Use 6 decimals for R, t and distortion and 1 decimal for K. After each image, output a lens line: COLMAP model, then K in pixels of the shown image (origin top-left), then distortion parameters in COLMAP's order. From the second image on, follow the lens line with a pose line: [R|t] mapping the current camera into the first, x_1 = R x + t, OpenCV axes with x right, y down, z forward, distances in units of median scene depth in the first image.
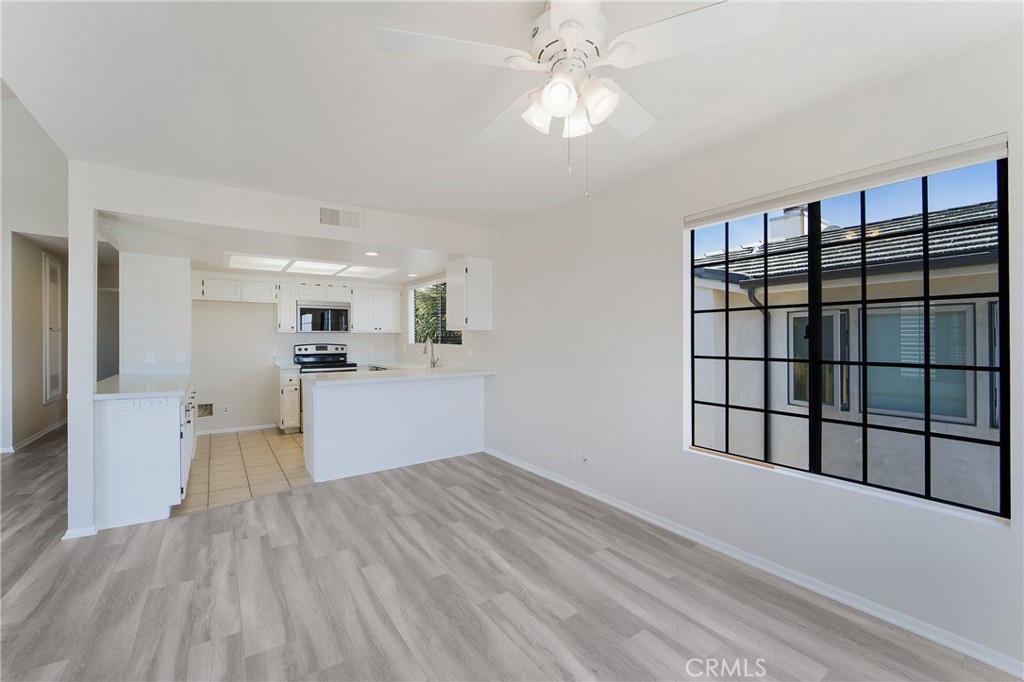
lens RADIAL K [[428.8, 0, 489.2], [0, 428.8, 327.7], [0, 0, 1]] dist [-0.000726, -0.000054]
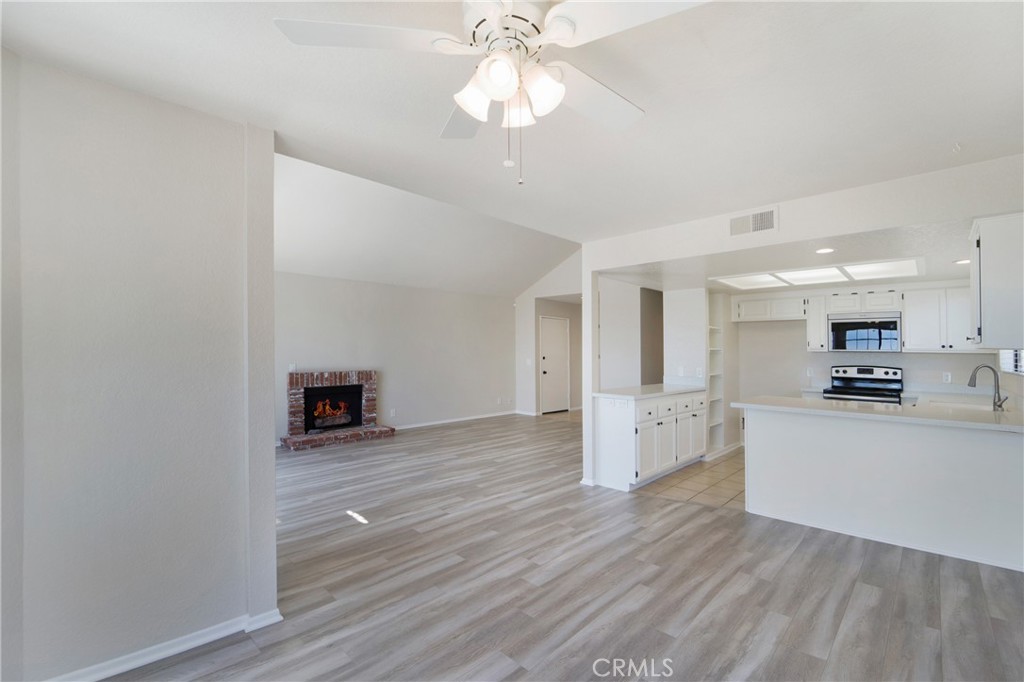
lens RADIAL K [[456.7, 0, 553.5], [0, 456.7, 340.4], [0, 0, 1]] dist [-0.023856, -0.000239]
pose [[0.264496, -0.016418, -0.964247, 0.306828], [0.002505, 0.999863, -0.016337, 0.002823], [0.964384, 0.001906, 0.264501, 0.234126]]
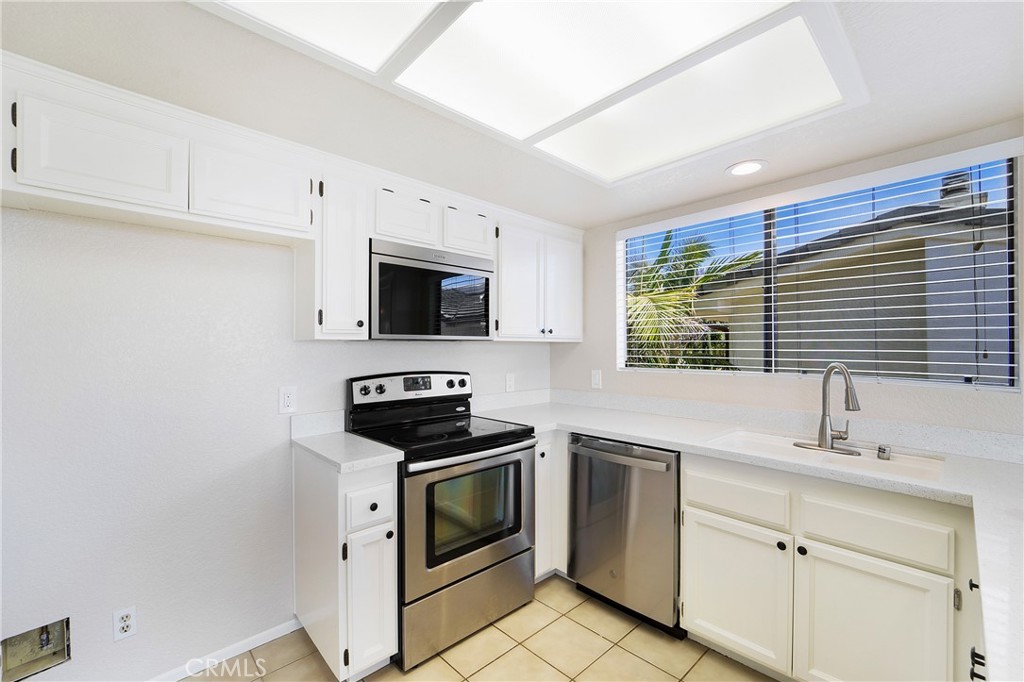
lens RADIAL K [[403.1, 0, 463.9], [0, 403.1, 343.4], [0, 0, 1]] dist [-0.002032, -0.000137]
pose [[0.989457, 0.005774, 0.144713, -0.449048], [-0.007688, 0.999890, 0.012667, 0.010433], [-0.144624, -0.013646, 0.989393, 0.736758]]
